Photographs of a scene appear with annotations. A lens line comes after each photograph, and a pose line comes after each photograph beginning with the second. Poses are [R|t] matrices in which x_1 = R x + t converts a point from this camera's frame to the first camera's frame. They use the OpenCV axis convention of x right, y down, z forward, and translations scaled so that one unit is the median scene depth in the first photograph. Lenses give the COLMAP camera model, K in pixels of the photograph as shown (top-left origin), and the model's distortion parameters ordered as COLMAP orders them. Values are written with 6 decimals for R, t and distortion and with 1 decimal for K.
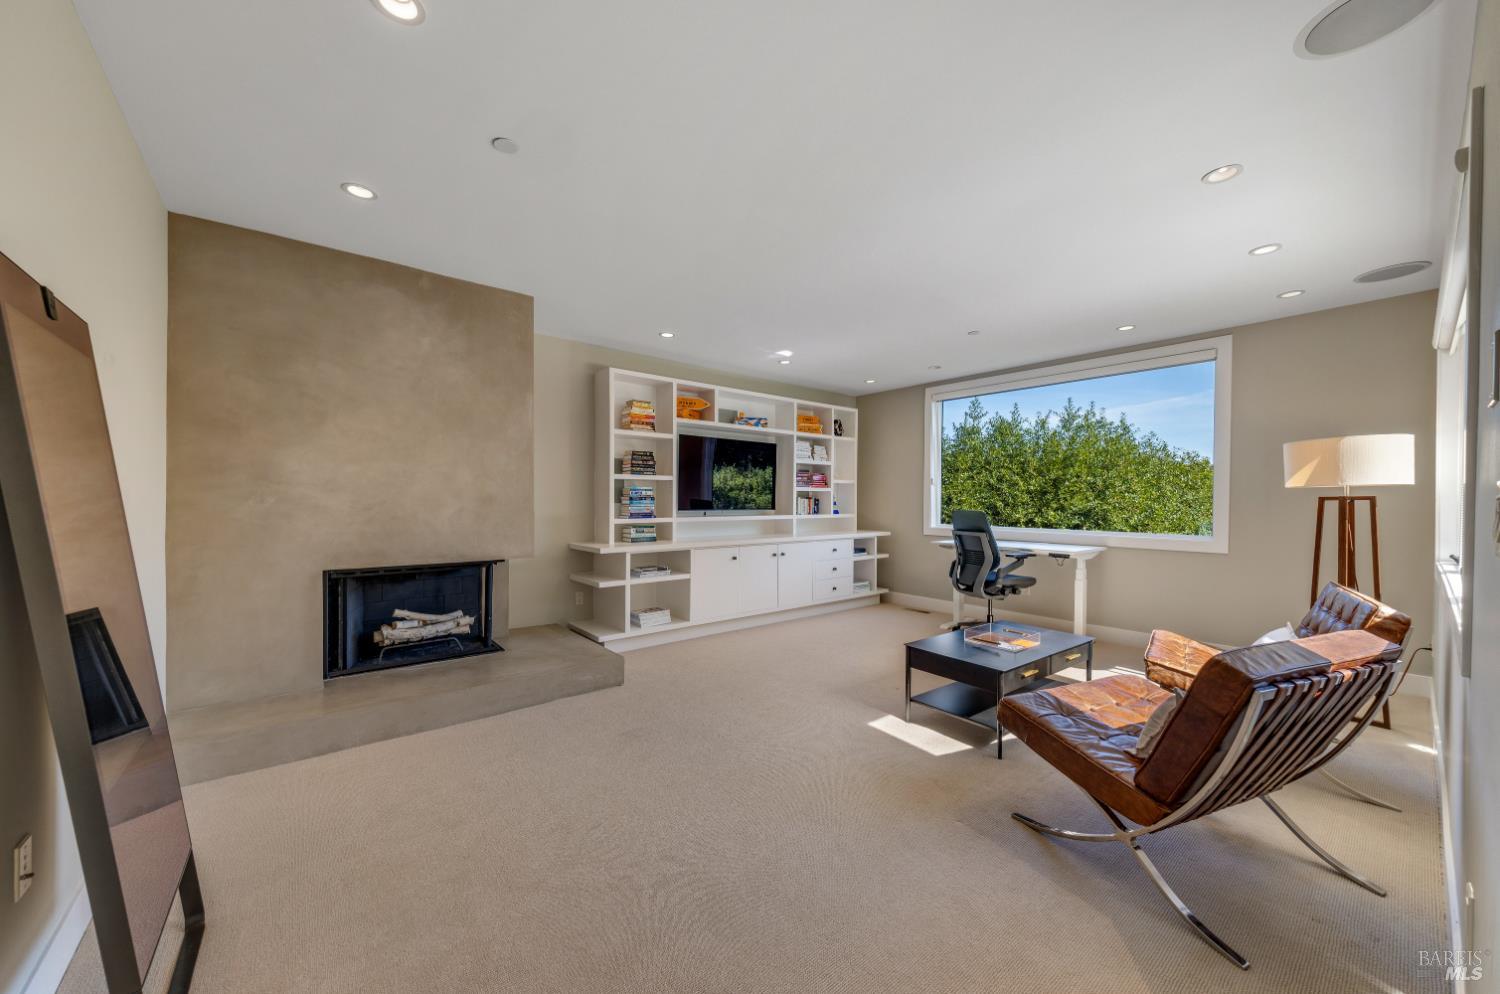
lens RADIAL K [[562.8, 0, 763.5], [0, 562.8, 503.5], [0, 0, 1]] dist [0.003564, -0.000062]
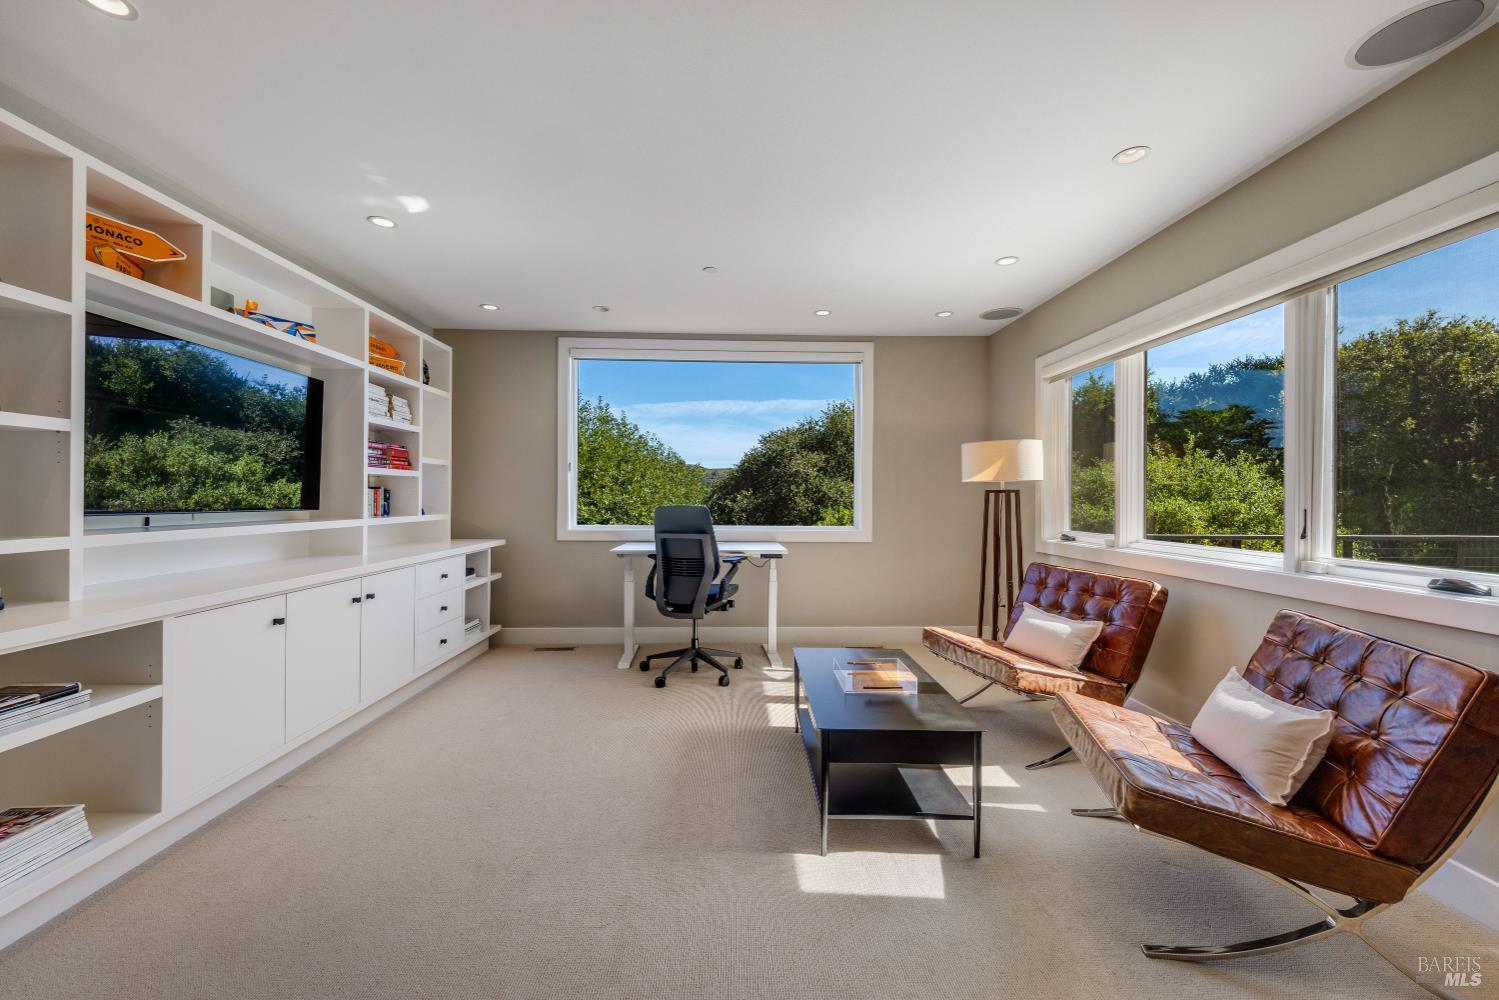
lens RADIAL K [[584.2, 0, 744.8], [0, 584.2, 496.0], [0, 0, 1]] dist [0.002203, -0.000989]
pose [[0.617317, 0.000049, 0.786715, -0.161516], [0.003331, 0.999991, -0.002676, 0.001305], [-0.786708, 0.004272, 0.617311, 0.371234]]
